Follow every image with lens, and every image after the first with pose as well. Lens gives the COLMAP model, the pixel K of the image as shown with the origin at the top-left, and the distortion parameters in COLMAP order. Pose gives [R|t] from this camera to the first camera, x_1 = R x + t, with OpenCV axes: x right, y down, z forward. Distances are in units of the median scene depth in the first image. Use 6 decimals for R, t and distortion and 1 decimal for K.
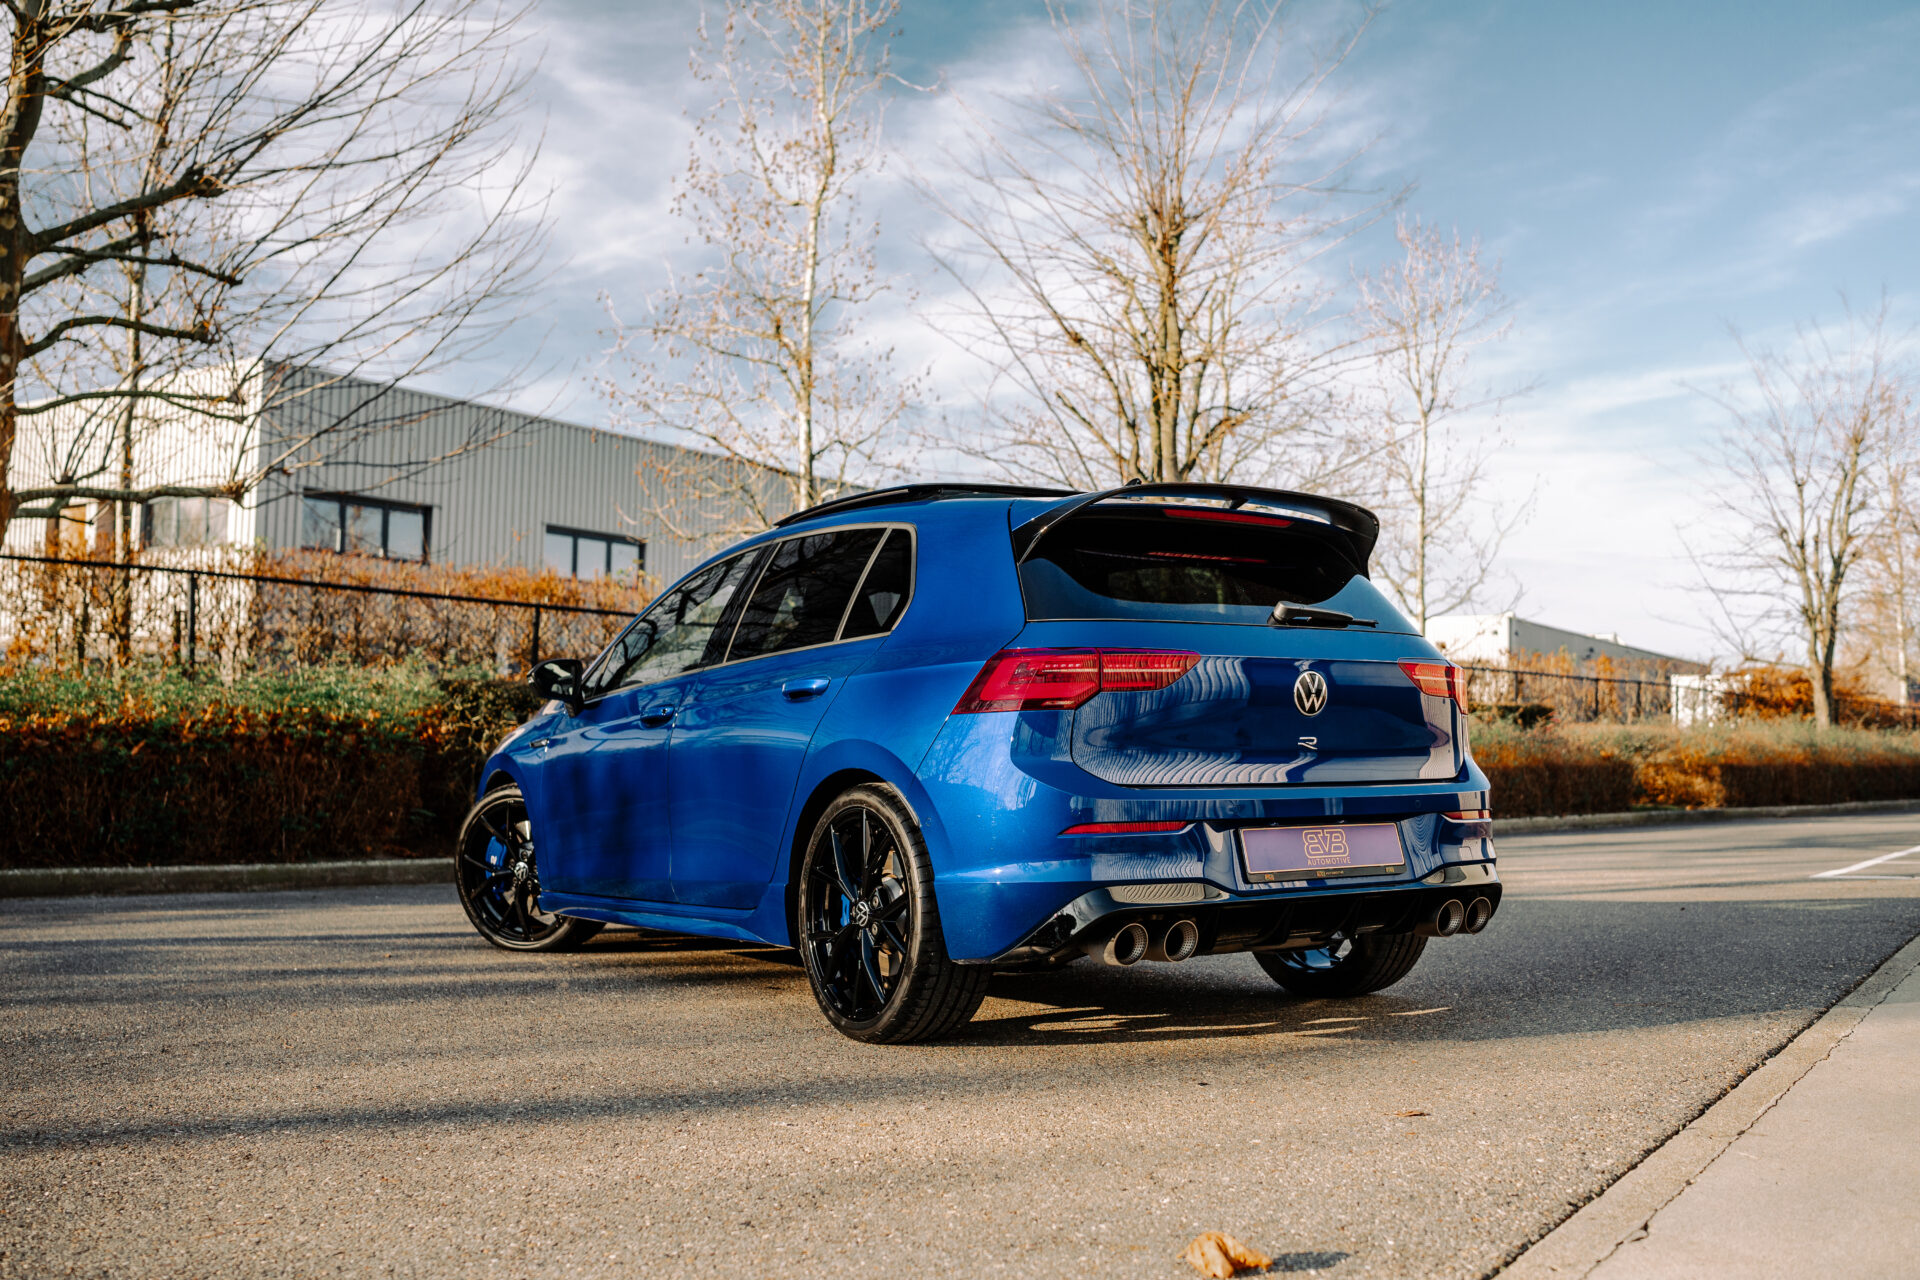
lens RADIAL K [[1830.3, 0, 970.3], [0, 1830.3, 646.6], [0, 0, 1]] dist [-0.184450, 0.219819]
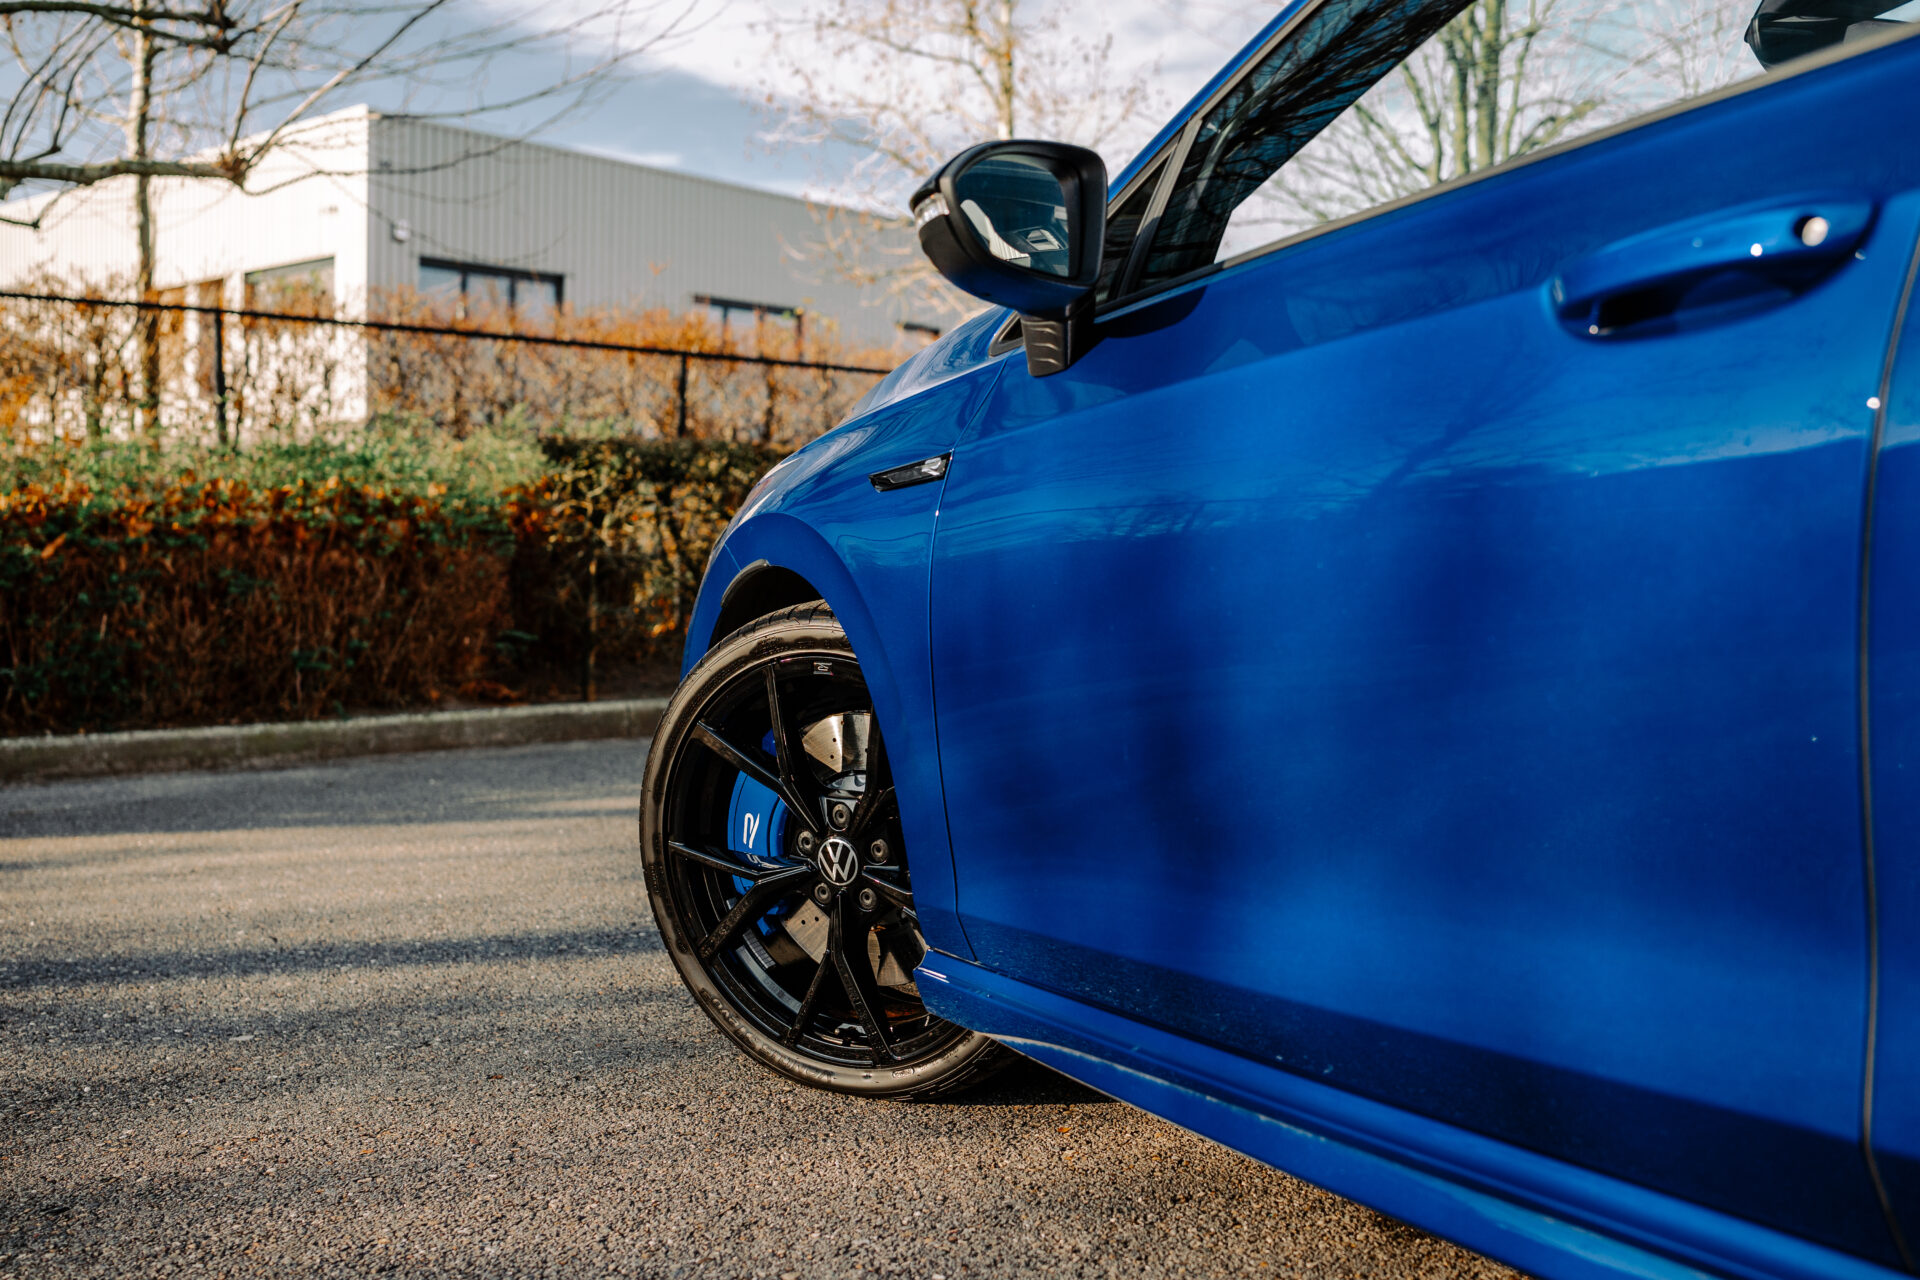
lens RADIAL K [[1830.3, 0, 970.3], [0, 1830.3, 646.6], [0, 0, 1]] dist [-0.184450, 0.219819]
pose [[0.996600, -0.007617, -0.082043, -0.078068], [0.016822, 0.993554, 0.112105, 0.022542], [0.080661, -0.113104, 0.990304, 0.330553]]
